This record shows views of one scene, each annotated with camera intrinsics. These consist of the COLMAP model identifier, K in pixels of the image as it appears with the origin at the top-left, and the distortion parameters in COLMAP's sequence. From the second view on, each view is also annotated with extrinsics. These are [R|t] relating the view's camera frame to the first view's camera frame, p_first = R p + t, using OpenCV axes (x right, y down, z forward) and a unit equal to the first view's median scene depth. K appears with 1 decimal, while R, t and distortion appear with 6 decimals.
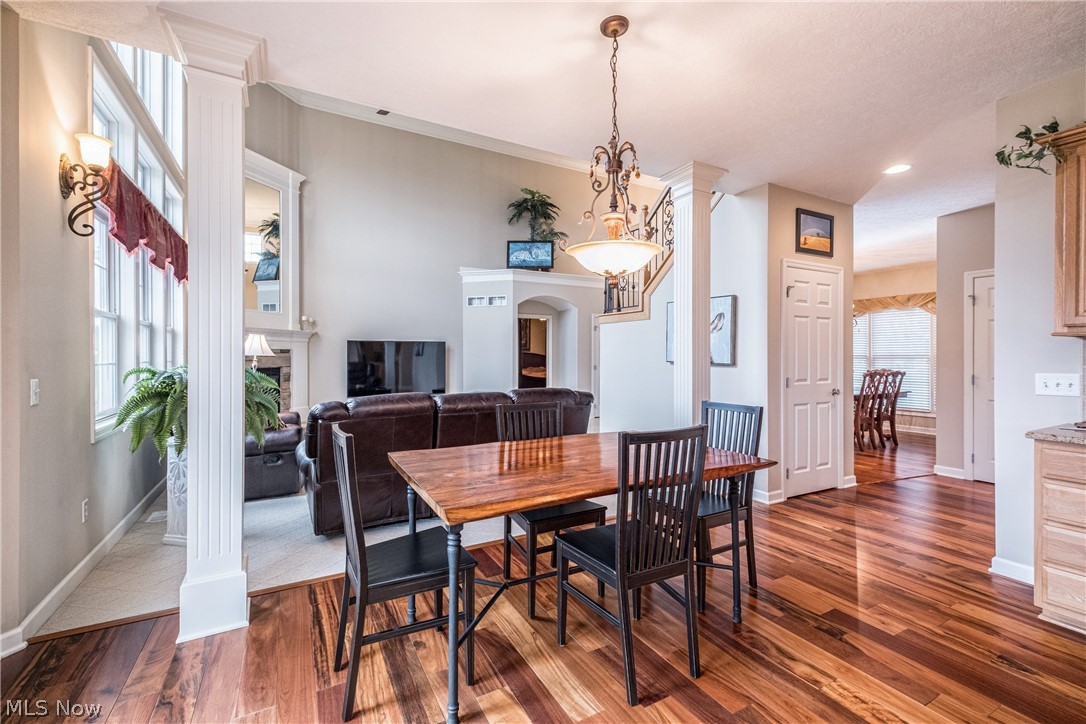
lens RADIAL K [[471.0, 0, 545.0], [0, 471.0, 356.7], [0, 0, 1]] dist [0.018913, -0.005460]
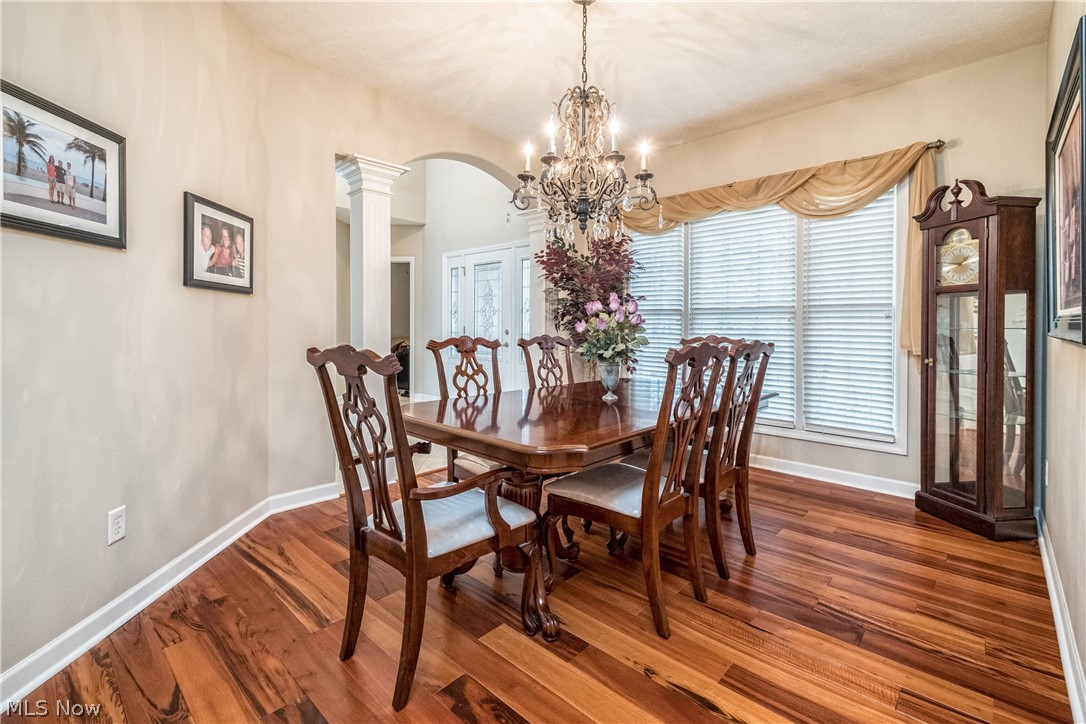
lens RADIAL K [[471.0, 0, 543.6], [0, 471.0, 330.4], [0, 0, 1]] dist [0.018913, -0.005460]
pose [[0.950713, 0.002403, 0.310062, 0.490238], [-0.002775, 0.999996, 0.000759, 0.022085], [-0.310059, -0.001582, 0.950716, 0.722713]]
